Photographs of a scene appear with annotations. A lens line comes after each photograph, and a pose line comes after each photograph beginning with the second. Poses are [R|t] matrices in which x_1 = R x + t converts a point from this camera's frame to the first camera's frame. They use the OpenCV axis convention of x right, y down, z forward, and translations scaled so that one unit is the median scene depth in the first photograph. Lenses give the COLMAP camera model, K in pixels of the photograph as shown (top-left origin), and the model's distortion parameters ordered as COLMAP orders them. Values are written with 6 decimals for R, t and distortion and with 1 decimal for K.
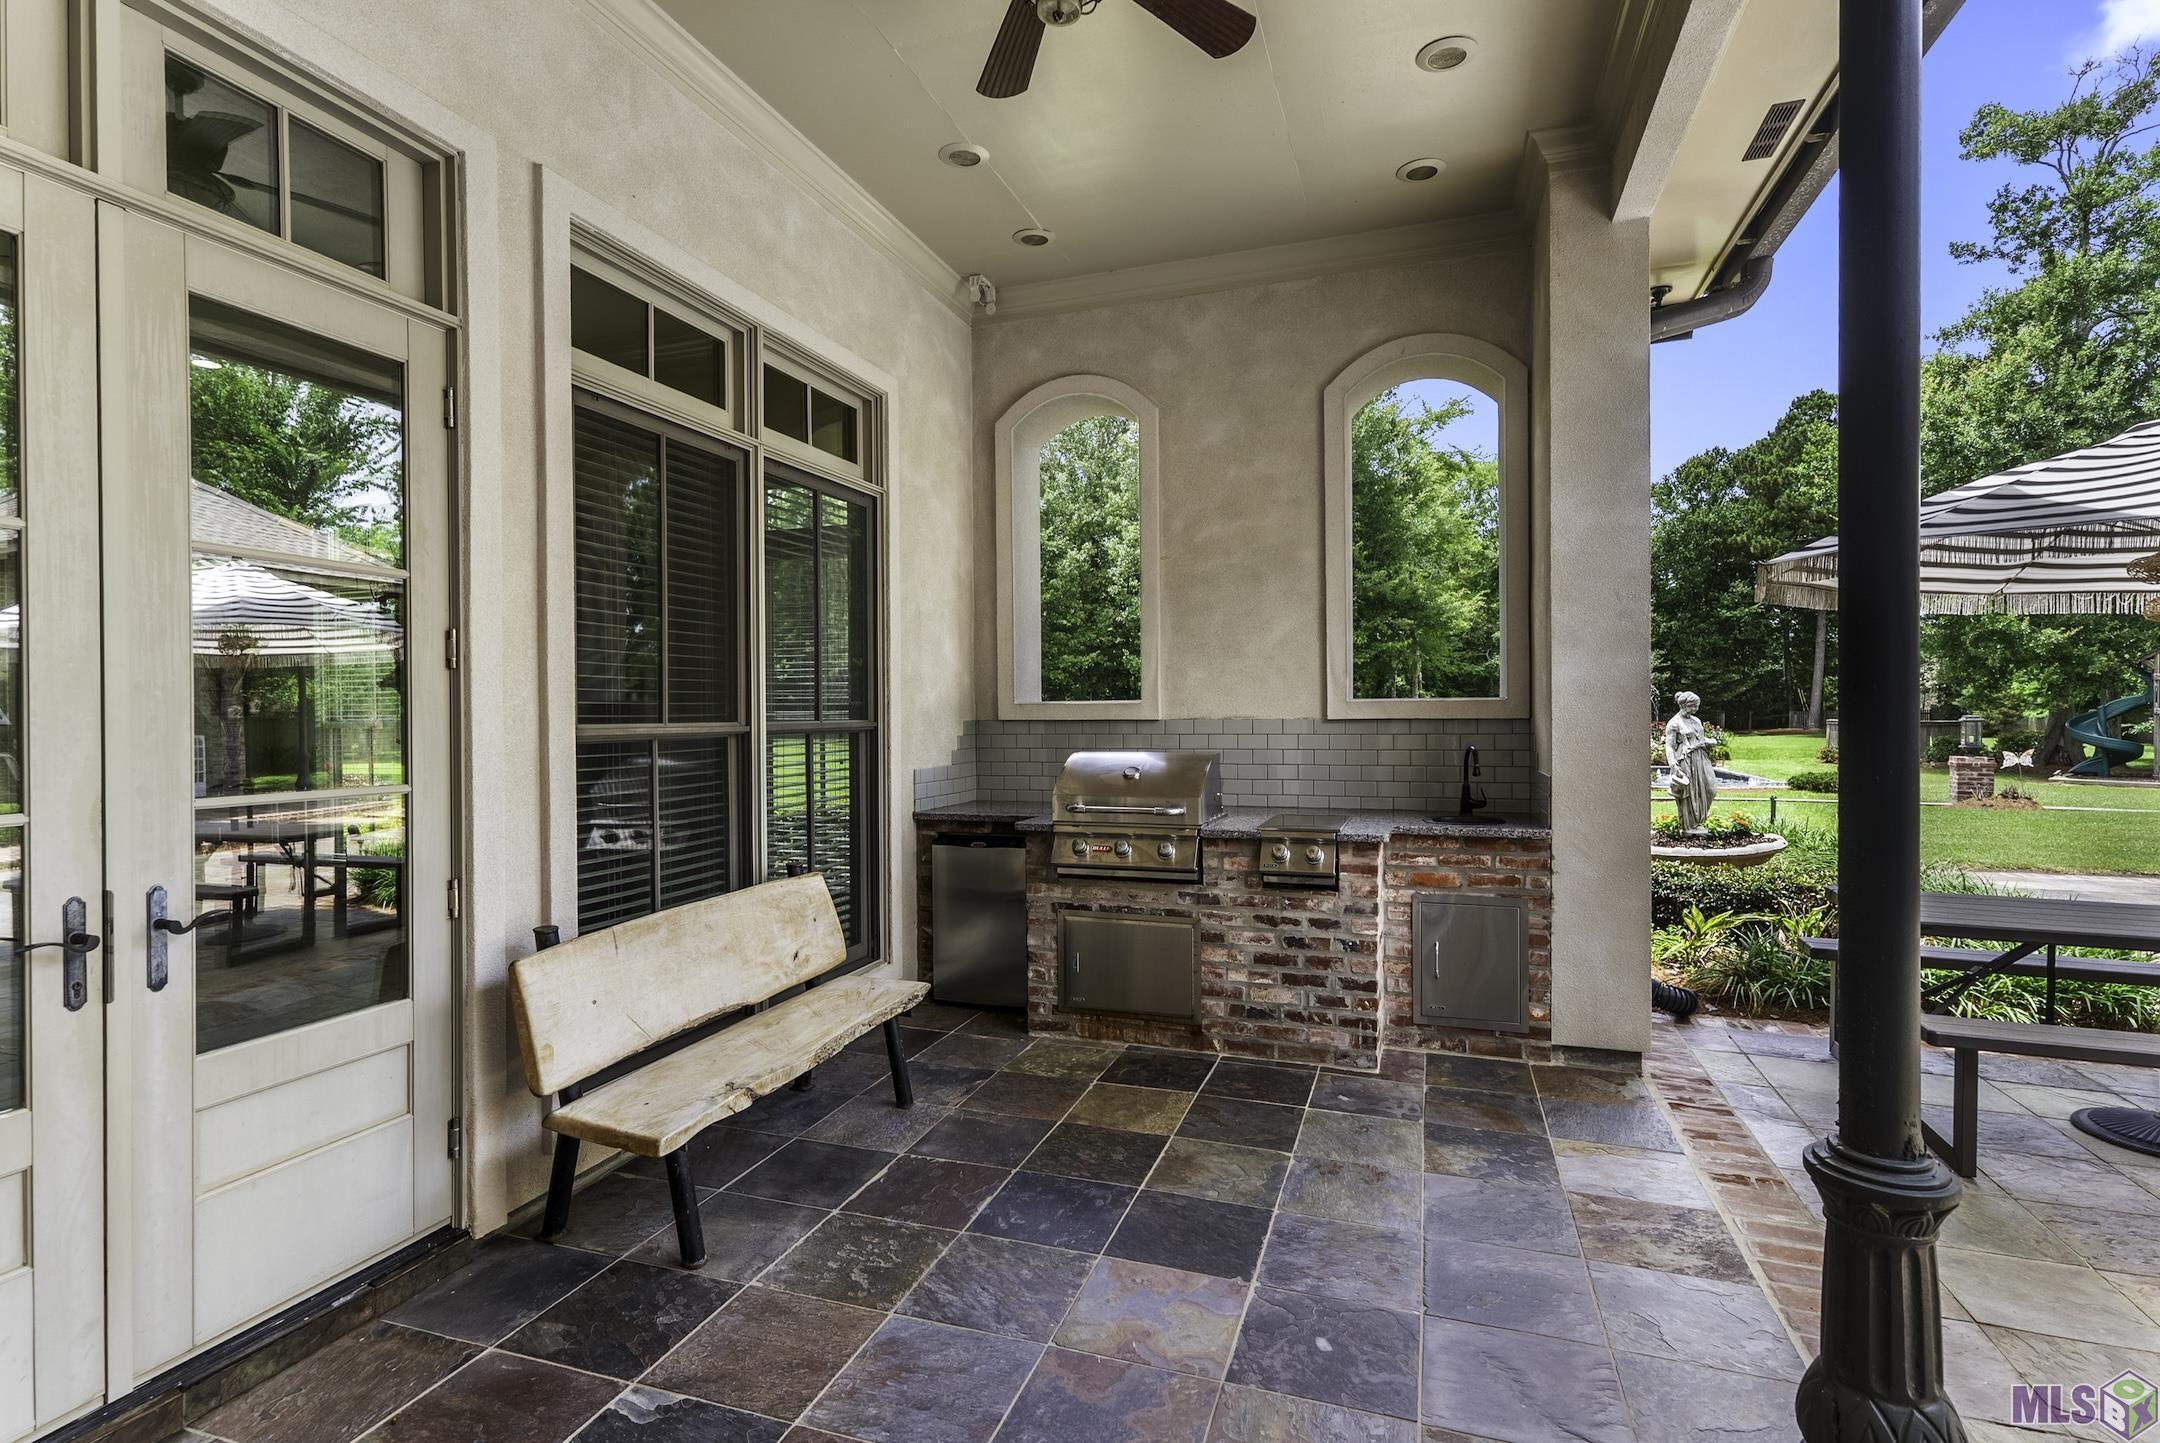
lens RADIAL K [[1036.6, 0, 1076.4], [0, 1036.6, 724.1], [0, 0, 1]] dist [0.000798, -0.000153]
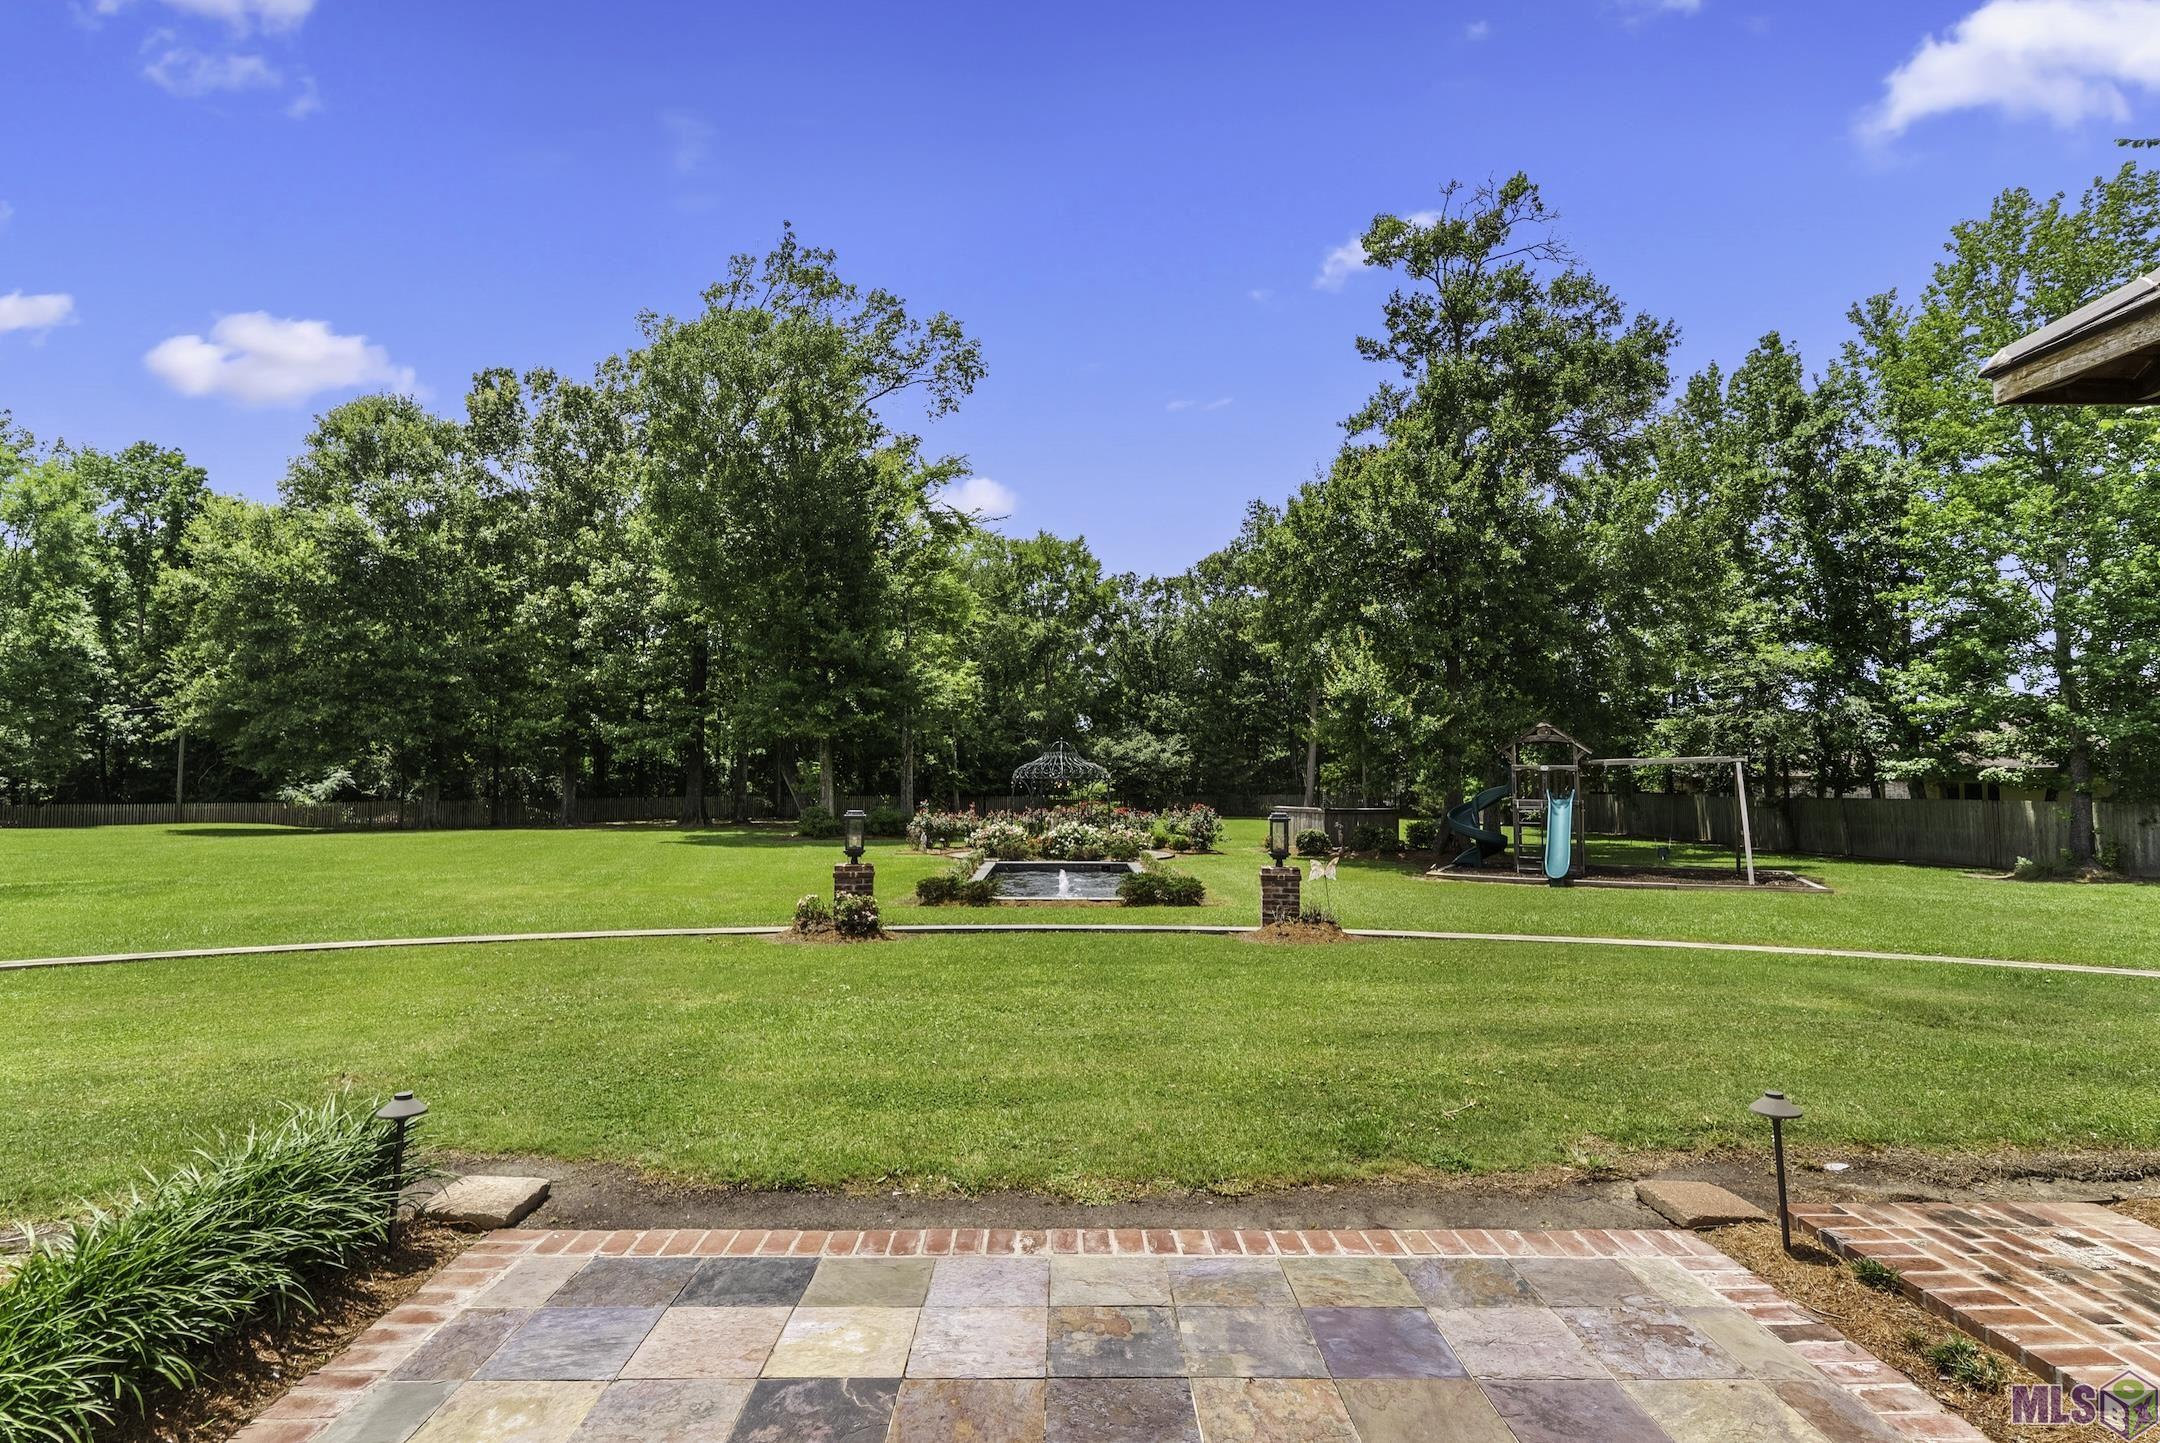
lens RADIAL K [[1036.6, 0, 1079.8], [0, 1036.6, 715.3], [0, 0, 1]] dist [0.000798, -0.000153]
pose [[0.934514, 0.033751, 0.354324, 0.241861], [-0.004290, 0.996490, -0.083606, -0.008315], [-0.355902, 0.076611, 0.931378, 0.176822]]
